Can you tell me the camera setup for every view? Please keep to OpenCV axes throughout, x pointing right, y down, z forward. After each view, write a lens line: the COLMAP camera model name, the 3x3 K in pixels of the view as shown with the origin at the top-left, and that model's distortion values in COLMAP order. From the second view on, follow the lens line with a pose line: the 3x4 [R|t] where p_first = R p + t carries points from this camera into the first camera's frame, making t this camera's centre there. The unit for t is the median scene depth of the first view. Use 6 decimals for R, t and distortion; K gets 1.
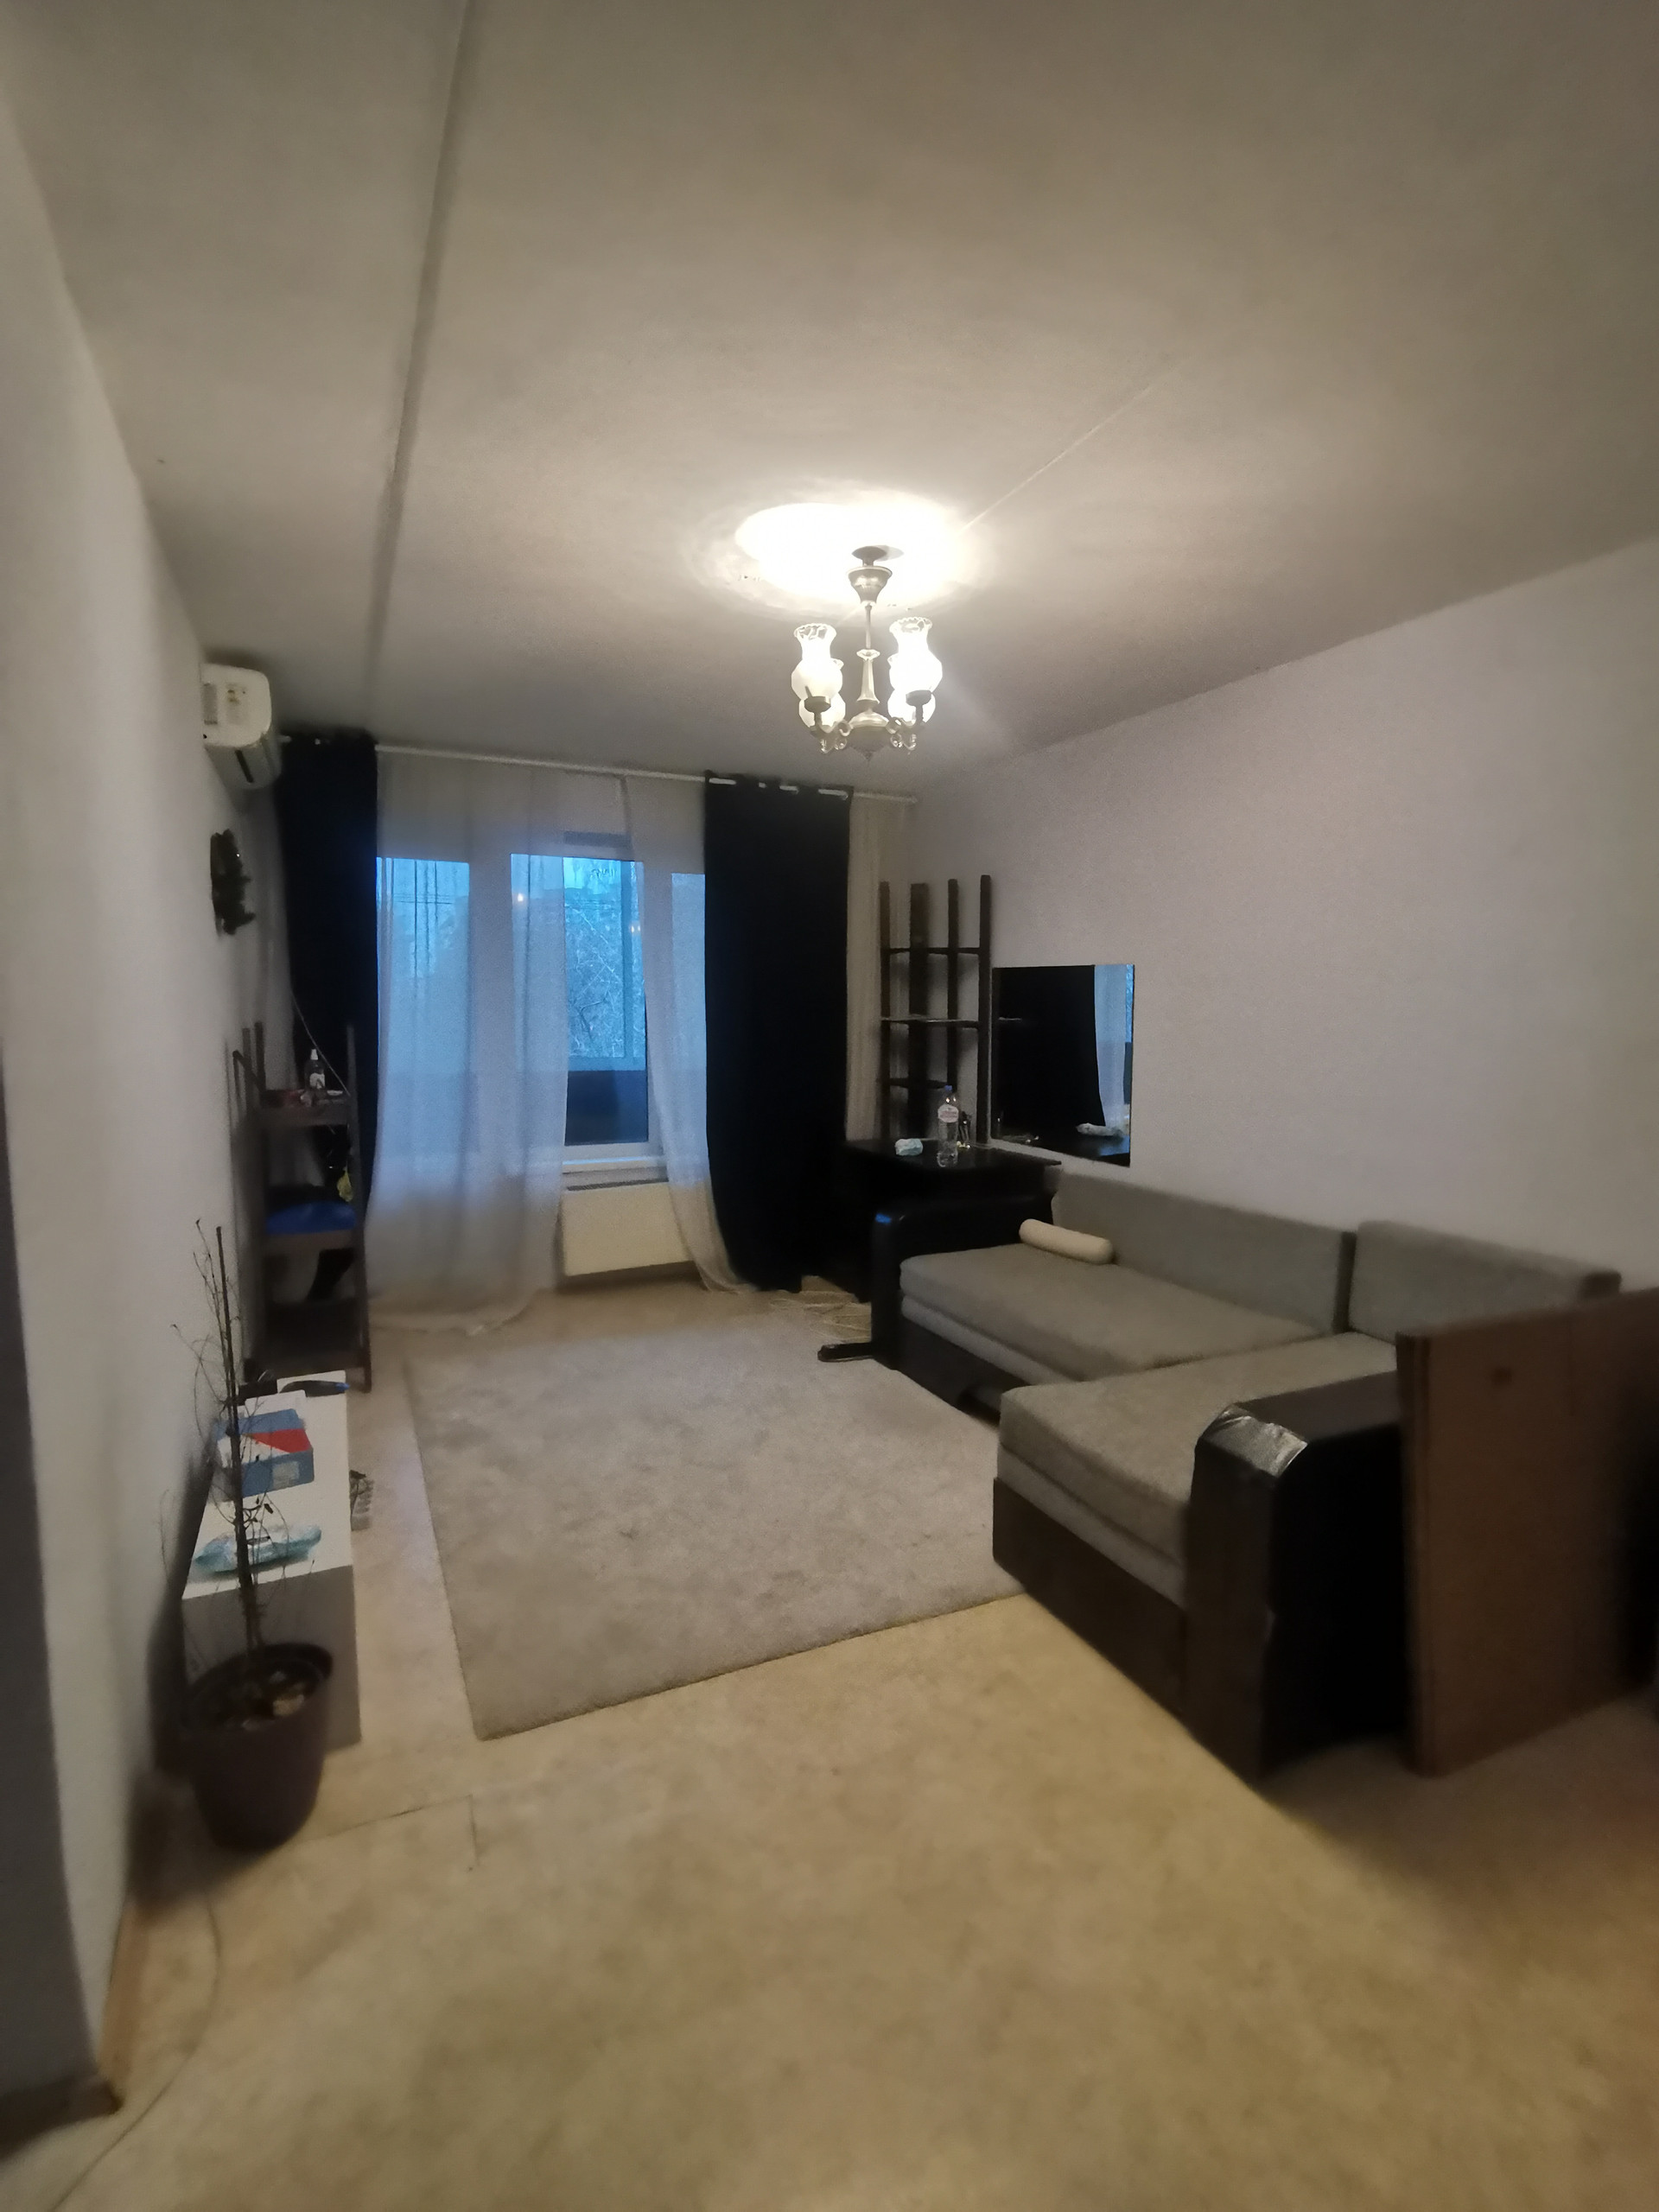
lens RADIAL K [[1076.8, 0, 826.6], [0, 1076.8, 1099.8], [0, 0, 1]] dist [0.020181, -0.021886]
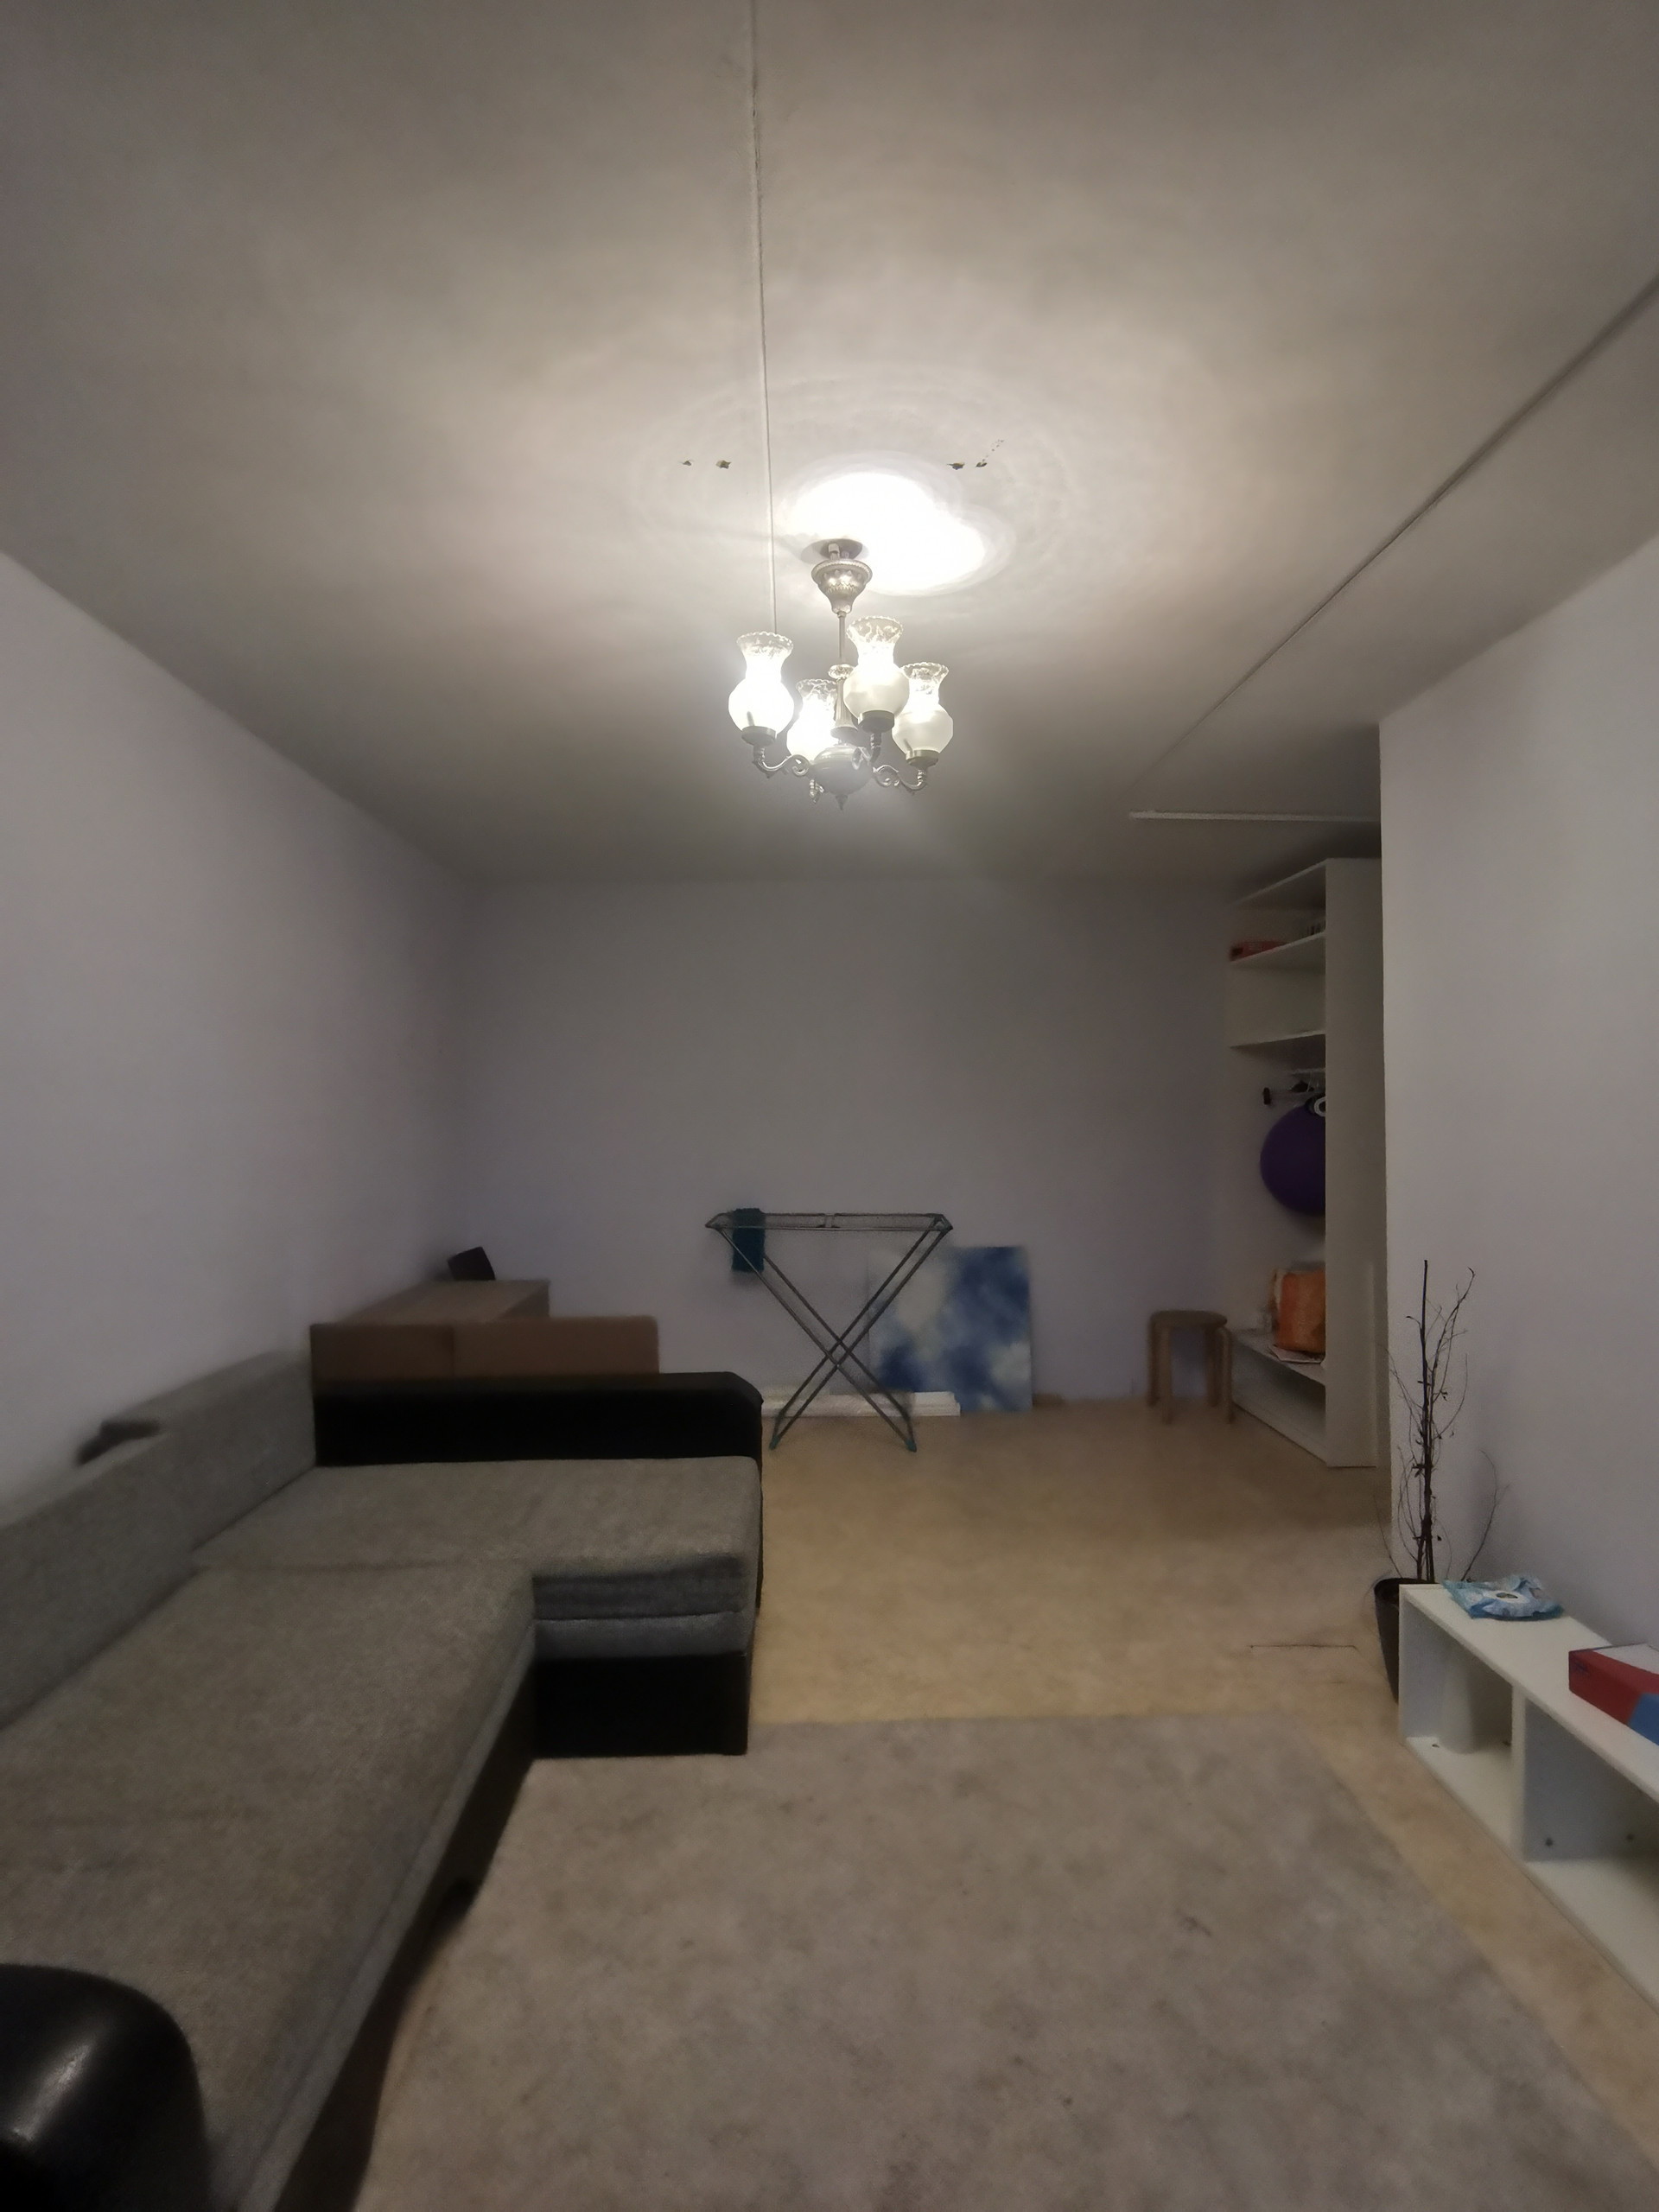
lens RADIAL K [[1076.8, 0, 826.6], [0, 1076.8, 1099.8], [0, 0, 1]] dist [0.020181, -0.021886]
pose [[-0.919257, 0.007264, 0.393591, -0.325730], [0.042735, 0.995762, 0.081433, -0.216494], [-0.391331, 0.091678, -0.915672, 2.225839]]
